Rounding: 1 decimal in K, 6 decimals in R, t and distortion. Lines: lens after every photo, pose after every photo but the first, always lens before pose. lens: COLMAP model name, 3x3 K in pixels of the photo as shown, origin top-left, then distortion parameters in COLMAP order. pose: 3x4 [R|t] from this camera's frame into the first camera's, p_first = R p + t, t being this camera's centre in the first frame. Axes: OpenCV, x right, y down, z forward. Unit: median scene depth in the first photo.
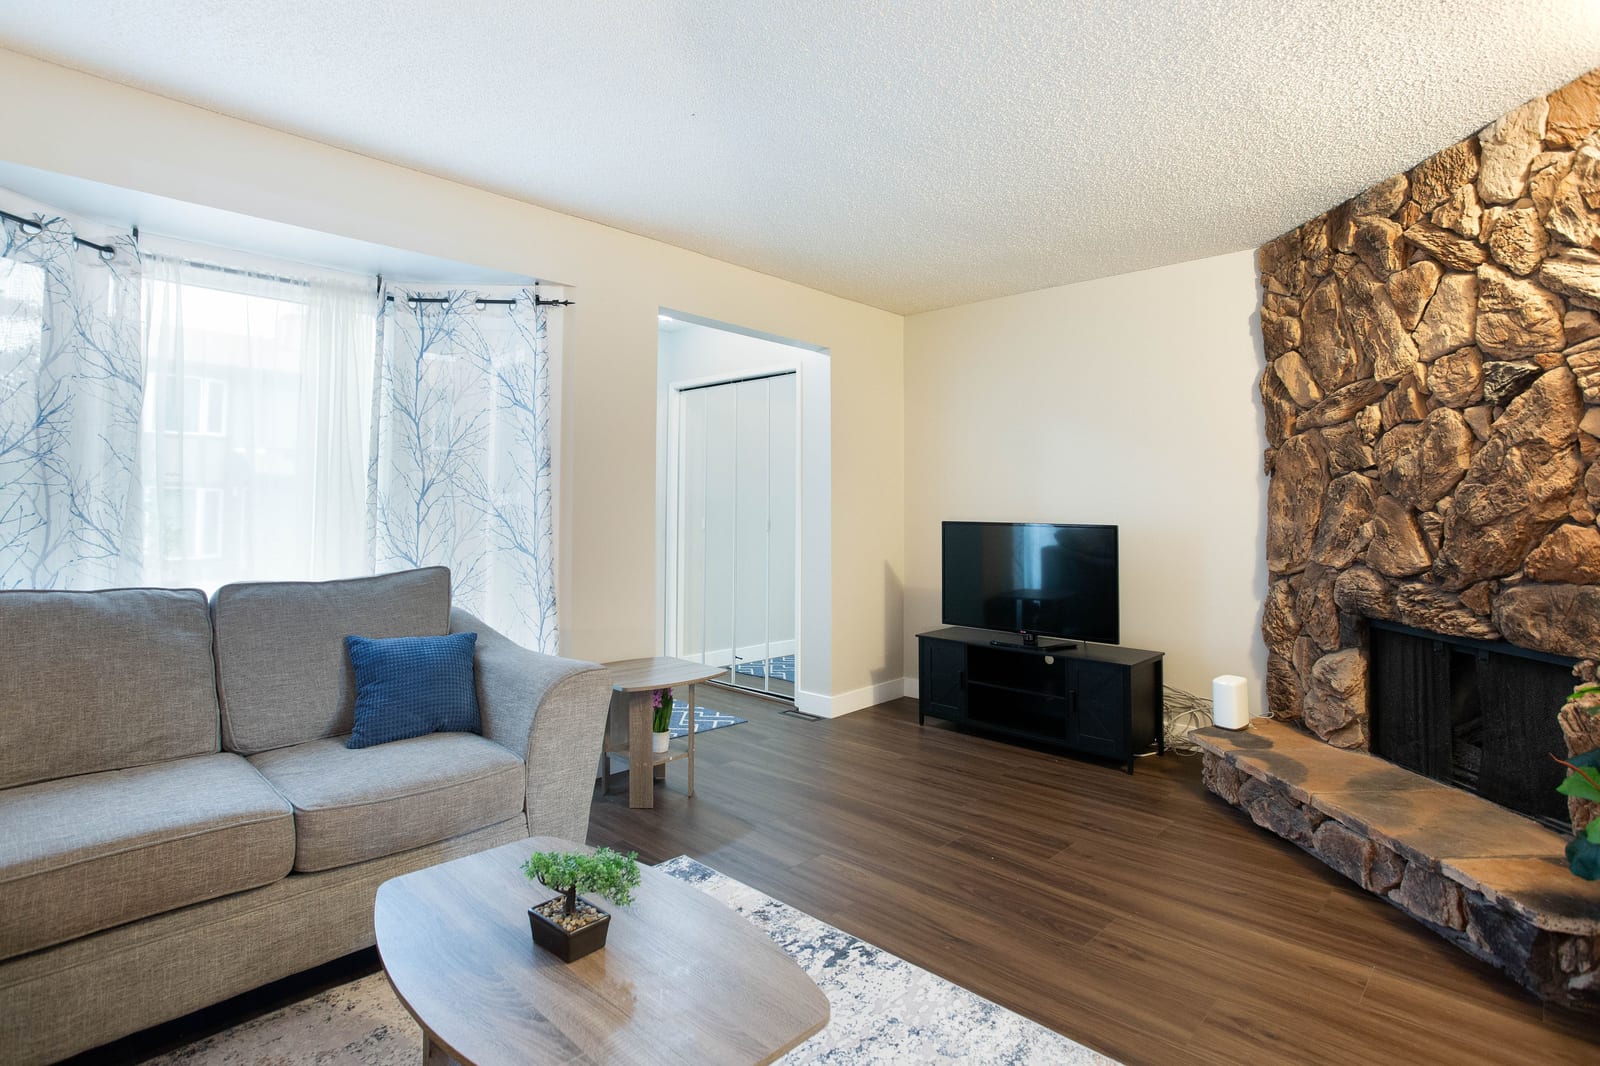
lens RADIAL K [[806.3, 0, 793.6], [0, 806.3, 521.2], [0, 0, 1]] dist [-0.062226, 0.036290]
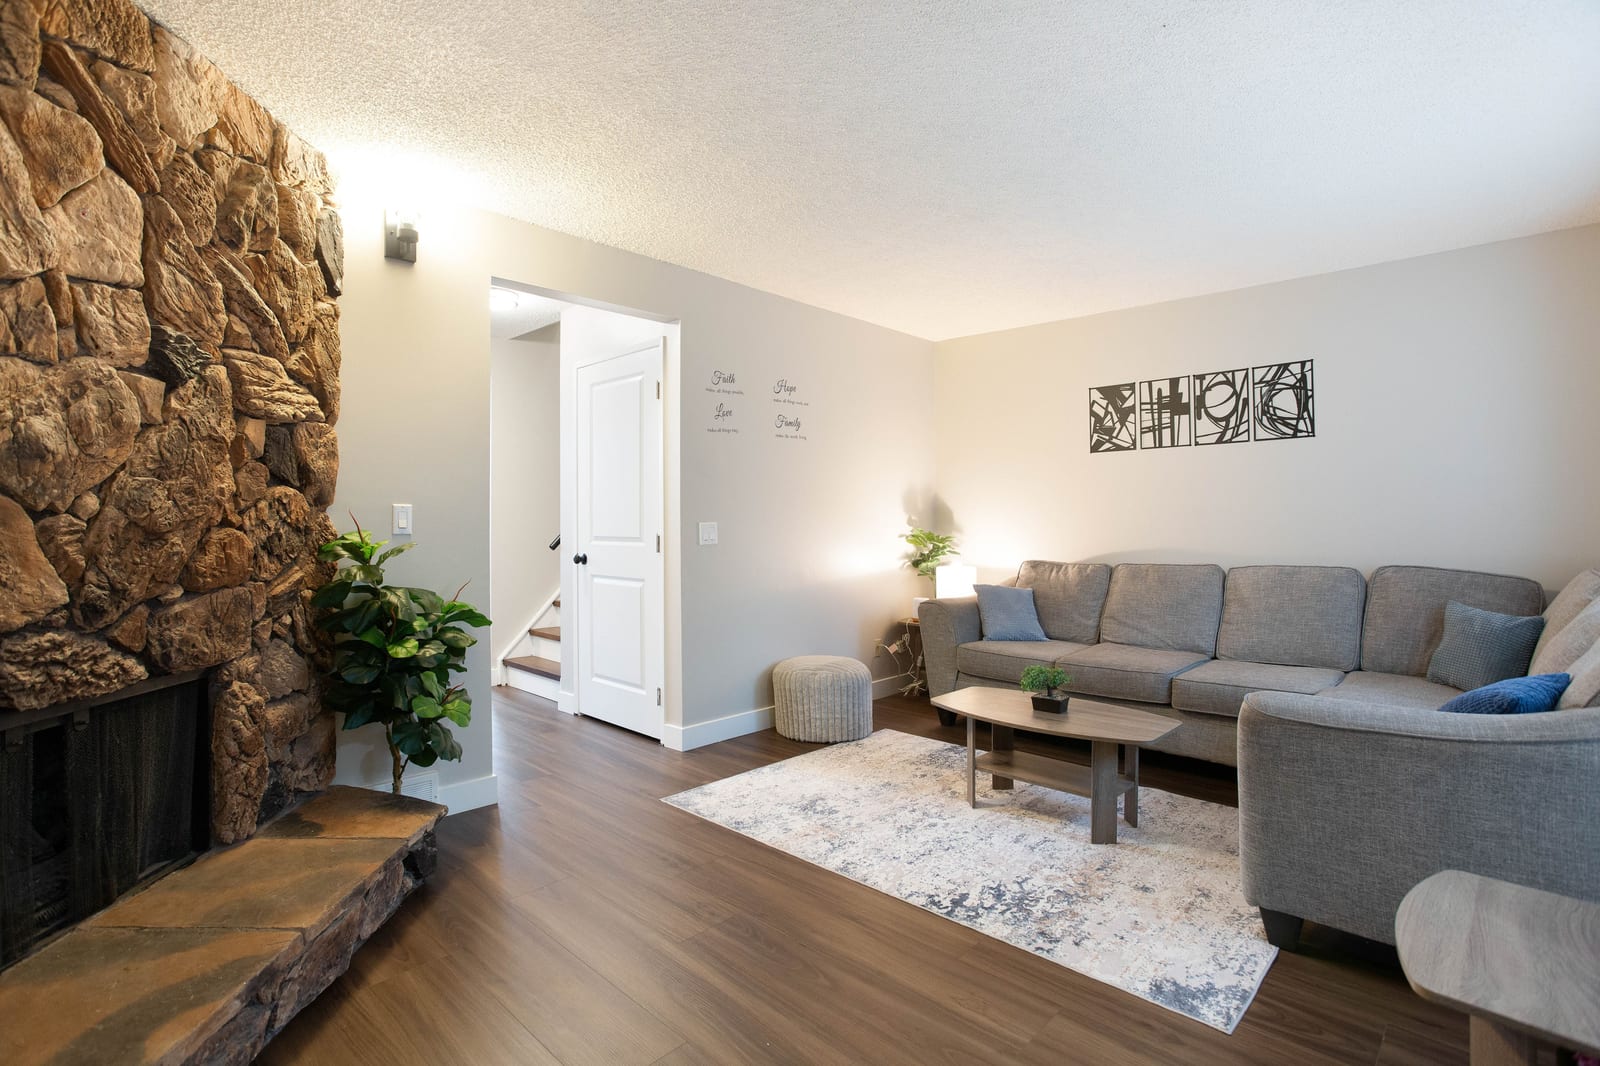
lens RADIAL K [[806.3, 0, 793.6], [0, 806.3, 521.2], [0, 0, 1]] dist [-0.062226, 0.036290]
pose [[-0.999983, -0.005115, 0.002686, 0.280386], [-0.005086, 0.999927, 0.010948, -0.019718], [-0.002741, 0.010934, -0.999936, 2.028535]]
